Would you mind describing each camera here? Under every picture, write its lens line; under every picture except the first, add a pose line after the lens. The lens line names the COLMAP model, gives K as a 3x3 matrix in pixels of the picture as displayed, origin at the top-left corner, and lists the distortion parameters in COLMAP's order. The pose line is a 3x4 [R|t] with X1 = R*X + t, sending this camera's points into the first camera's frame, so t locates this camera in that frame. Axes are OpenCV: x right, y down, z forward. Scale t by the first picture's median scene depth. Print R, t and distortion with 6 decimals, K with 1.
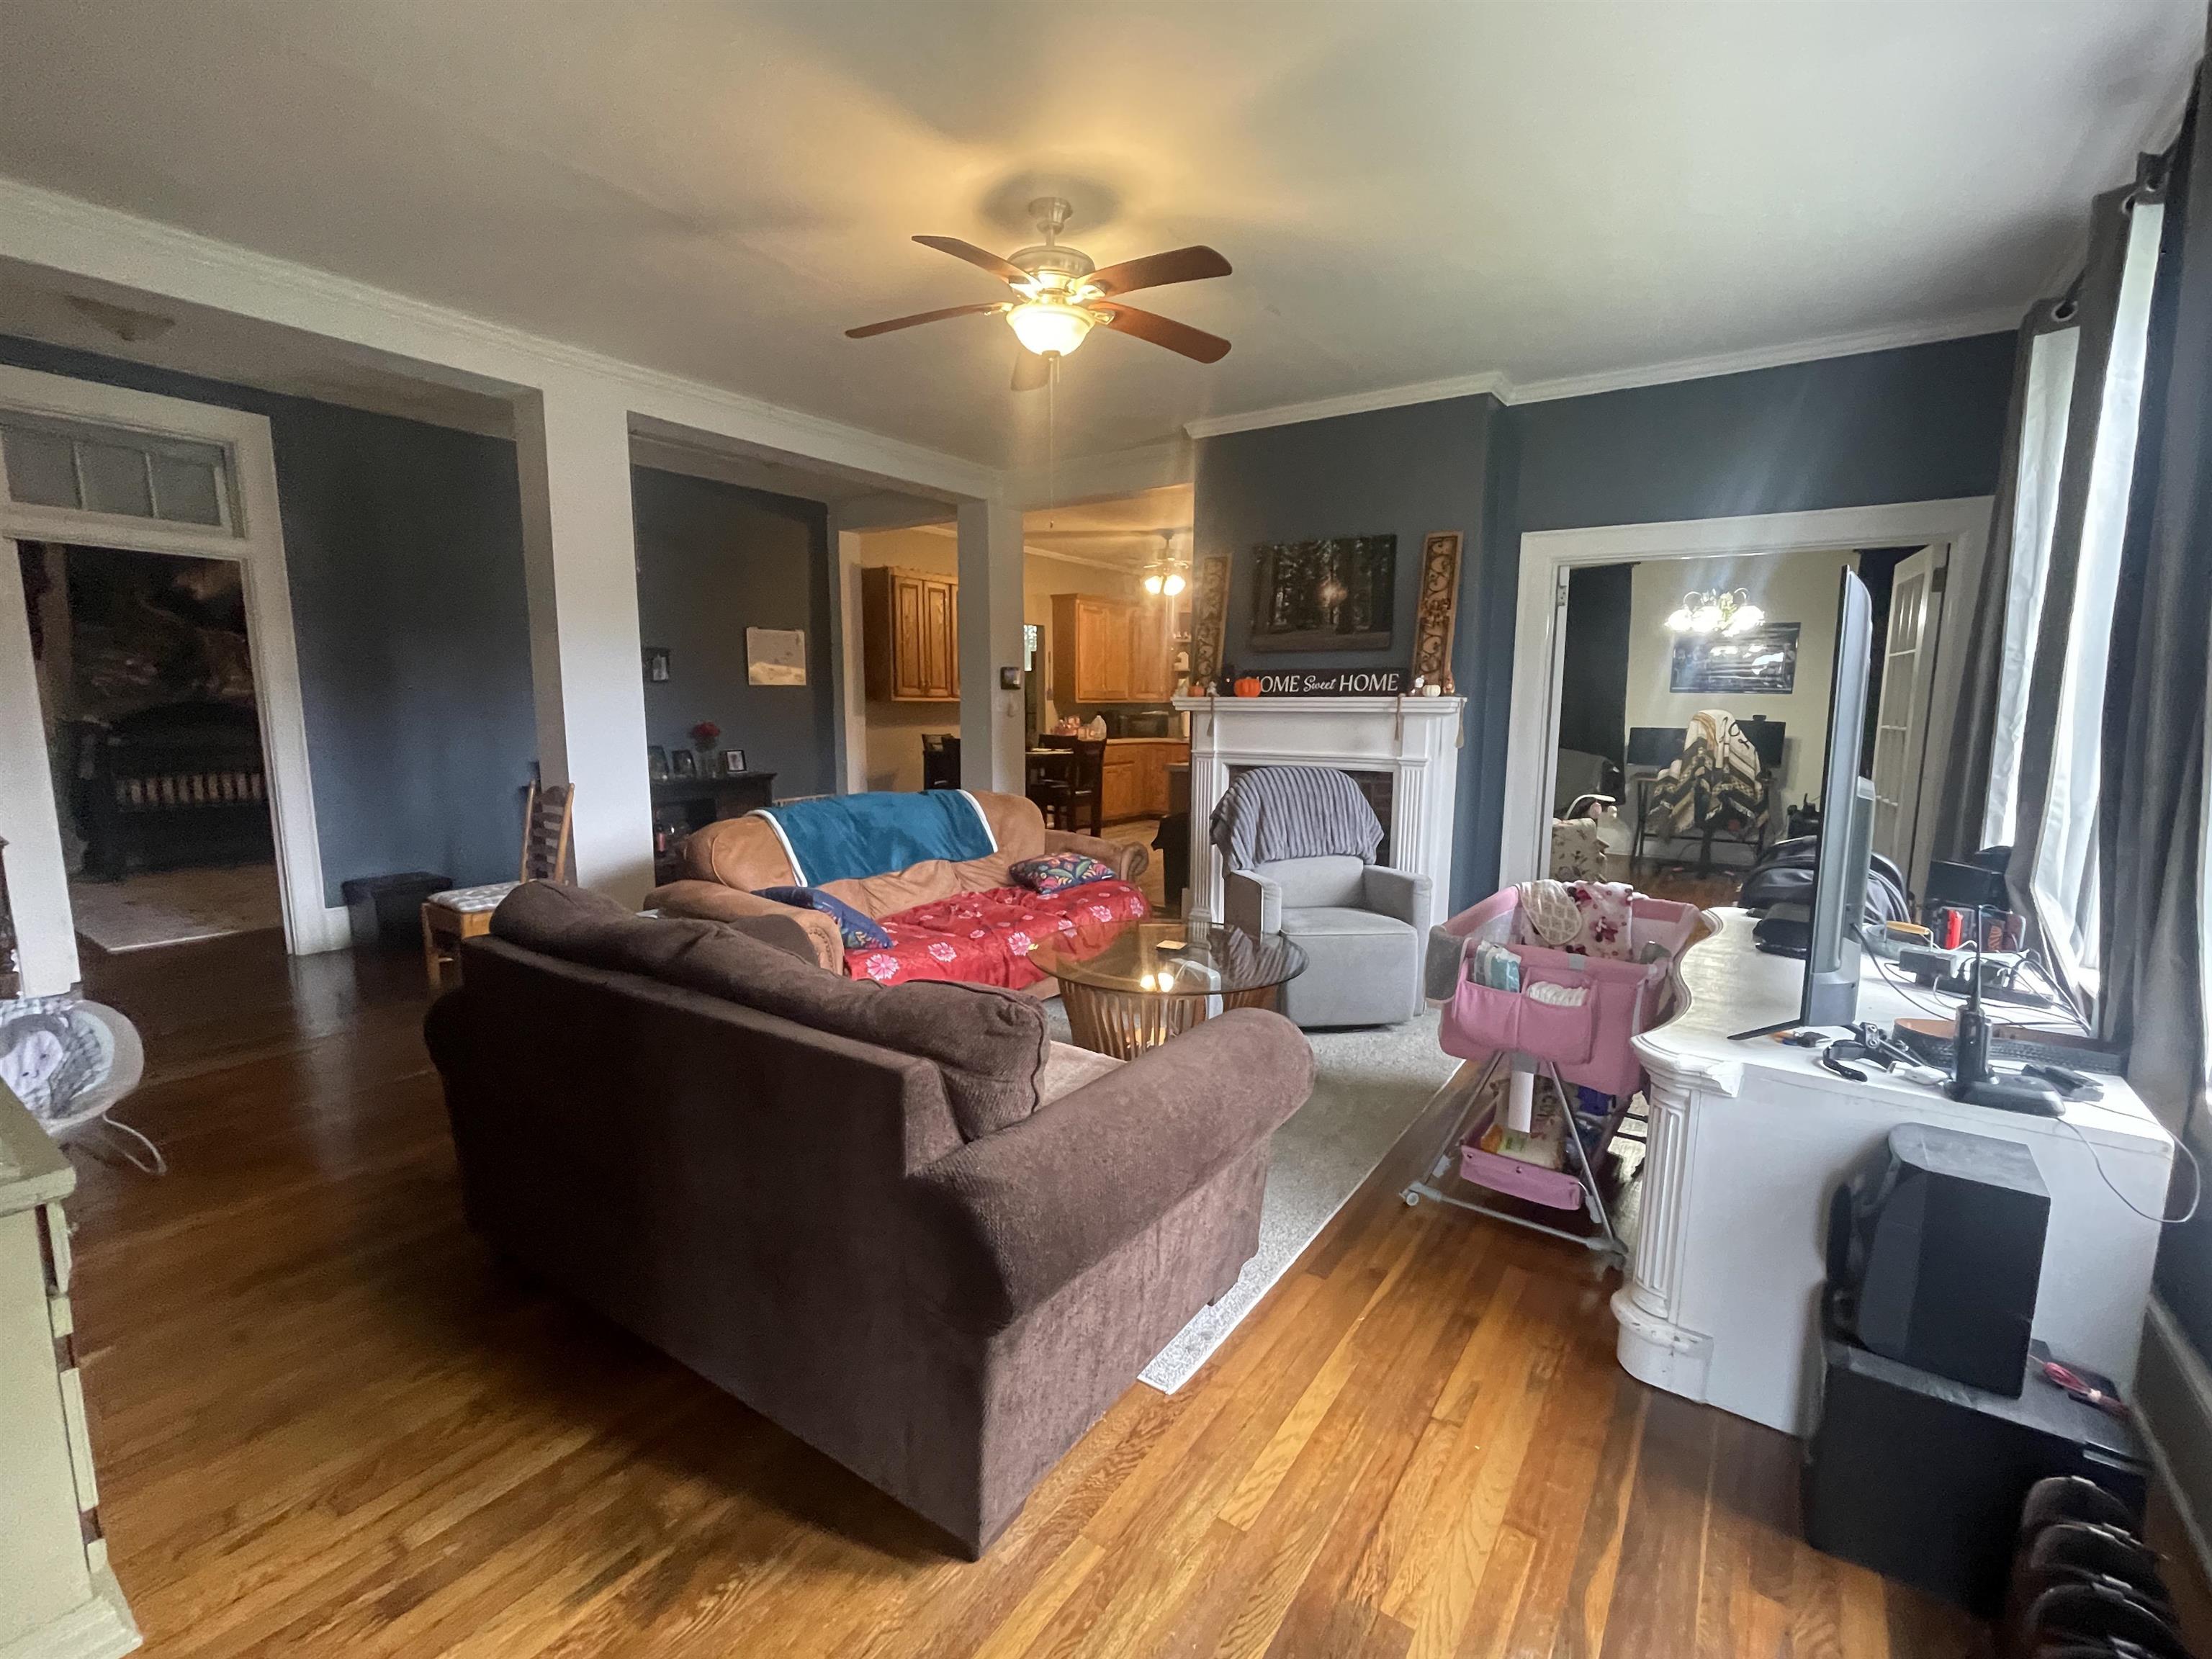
lens RADIAL K [[989.3, 0, 1103.8], [0, 989.3, 831.6], [0, 0, 1]] dist [0.000114, 0.000066]
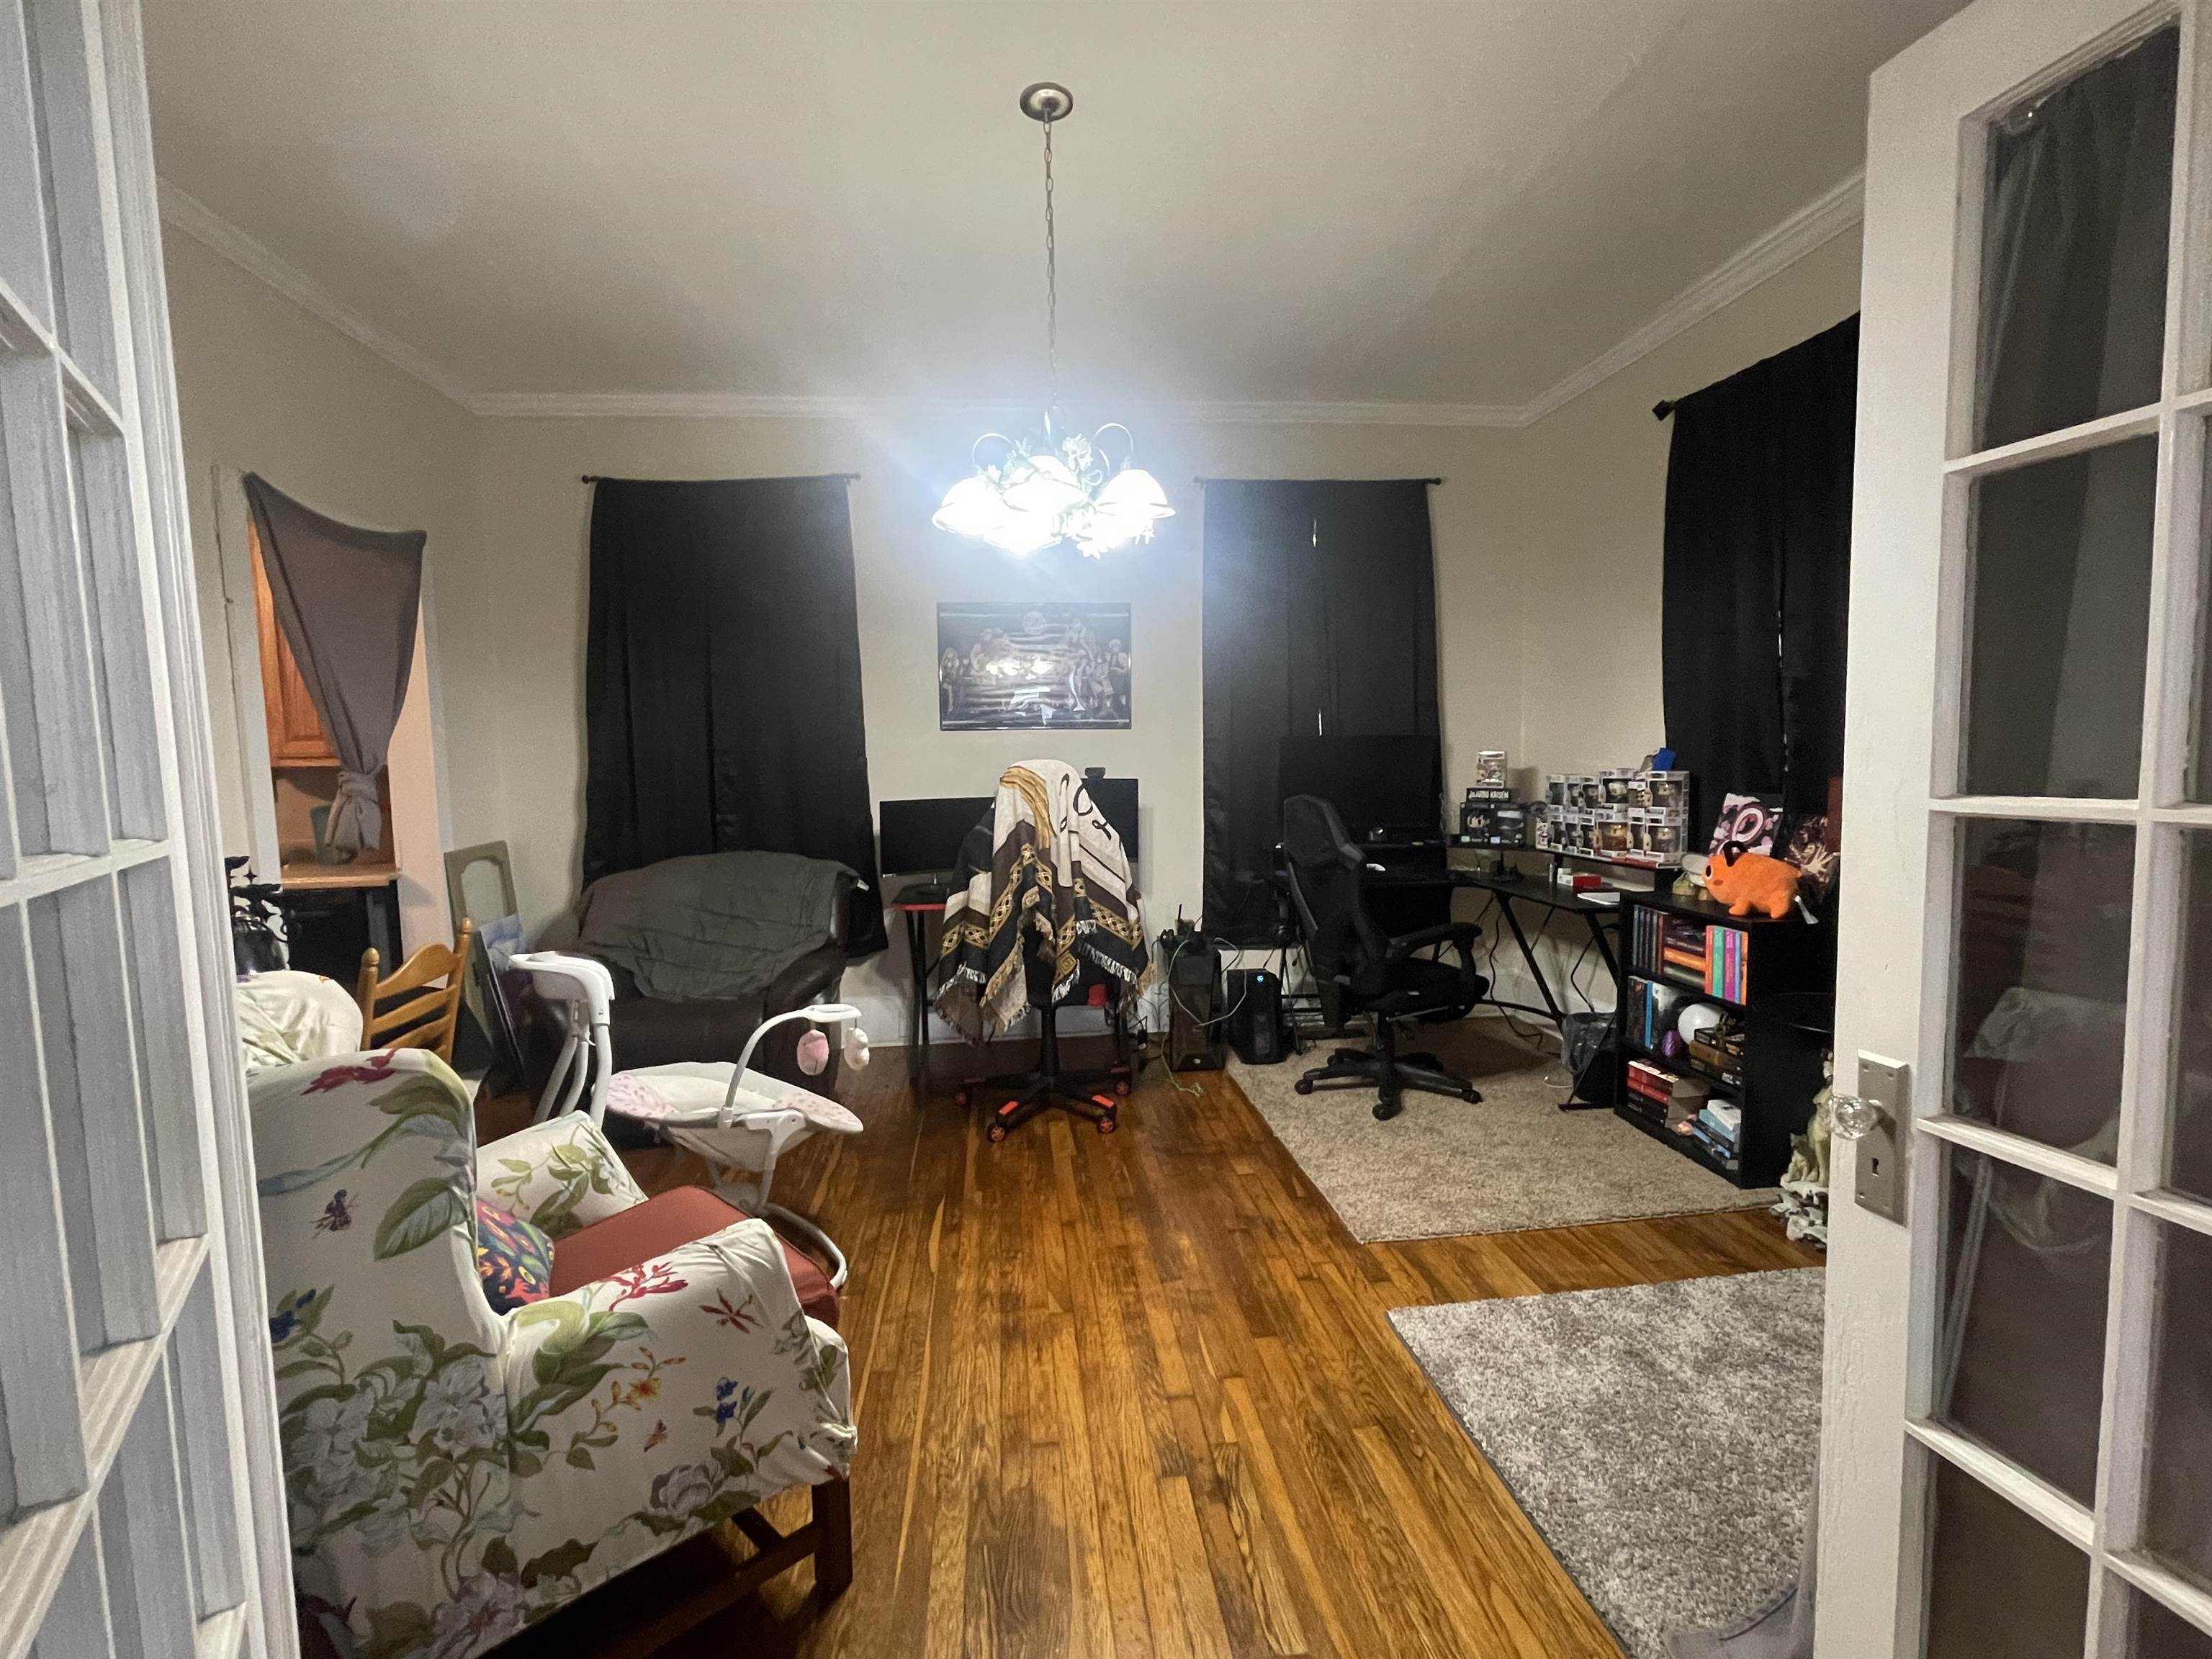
lens RADIAL K [[989.3, 0, 1107.3], [0, 989.3, 838.7], [0, 0, 1]] dist [0.000114, 0.000066]
pose [[0.759156, -0.077036, 0.646334, 0.451318], [0.113164, 0.993470, -0.014507, -0.100949], [-0.640996, 0.084155, 0.762917, 0.837093]]
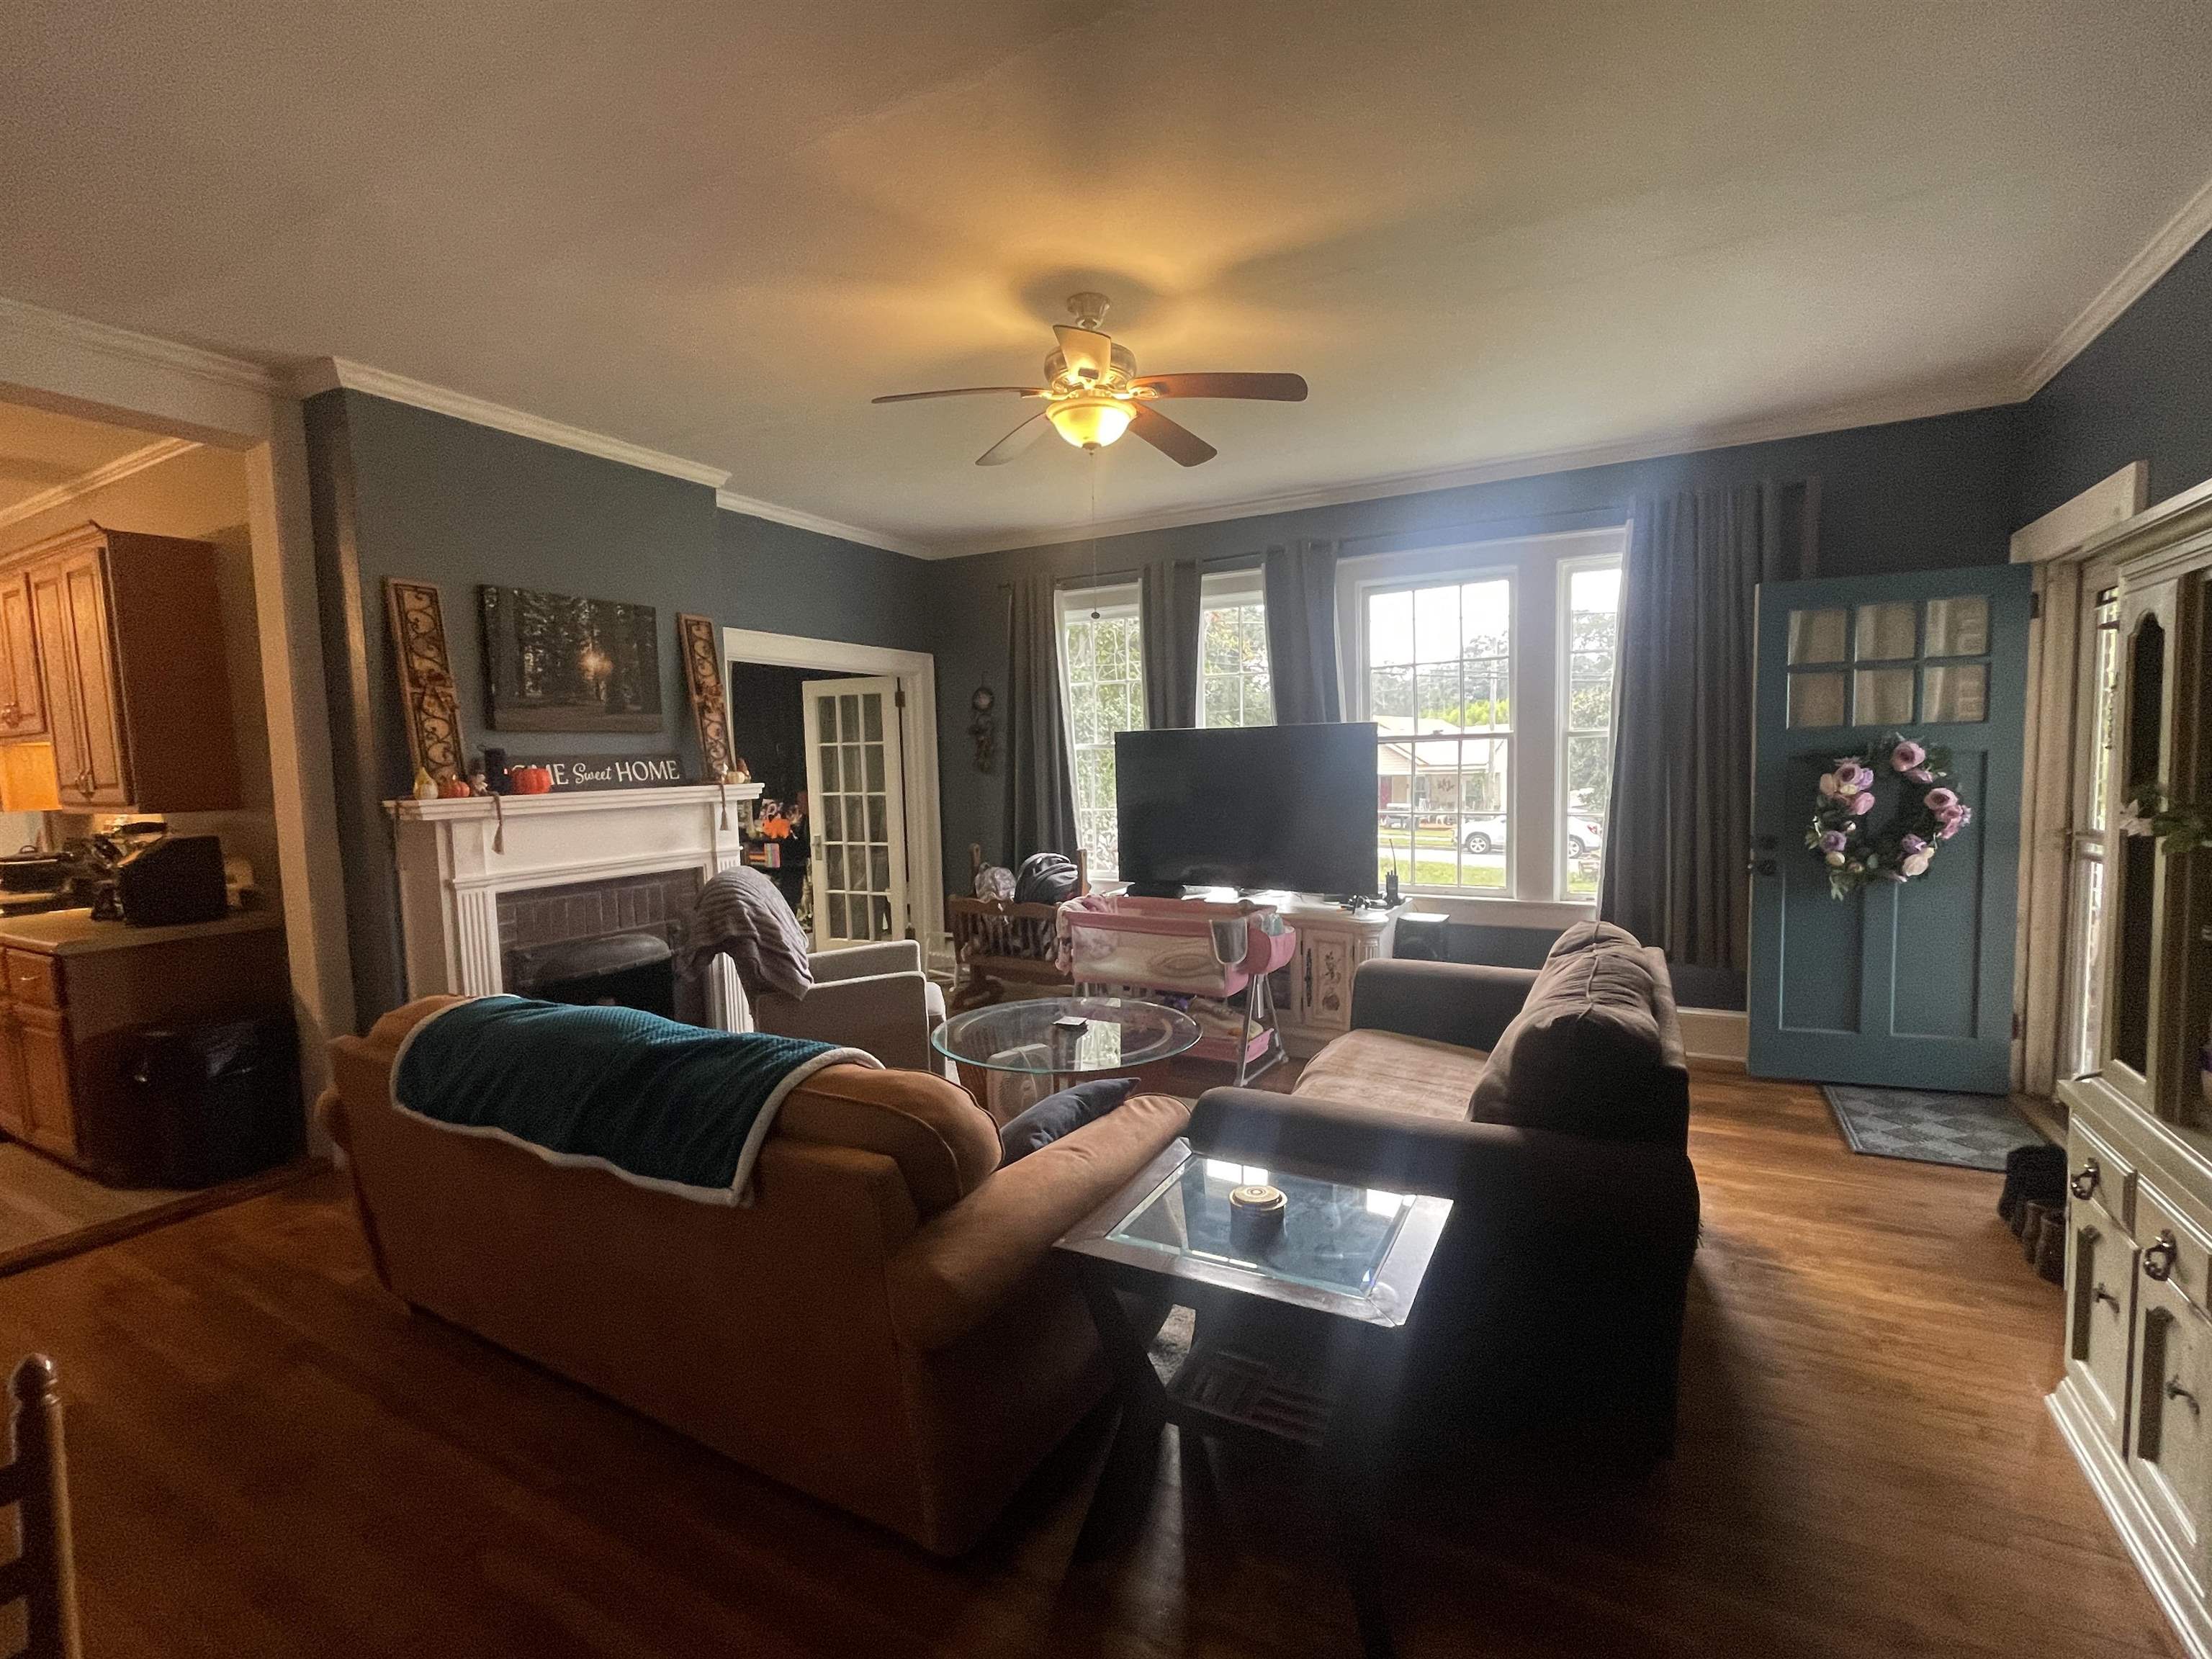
lens RADIAL K [[989.3, 0, 1111.0], [0, 989.3, 832.0], [0, 0, 1]] dist [0.000114, 0.000066]
pose [[-0.105844, -0.081299, 0.991054, -0.598248], [0.152704, 0.983501, 0.096988, -0.111448], [-0.982588, 0.161603, -0.091684, 0.638956]]
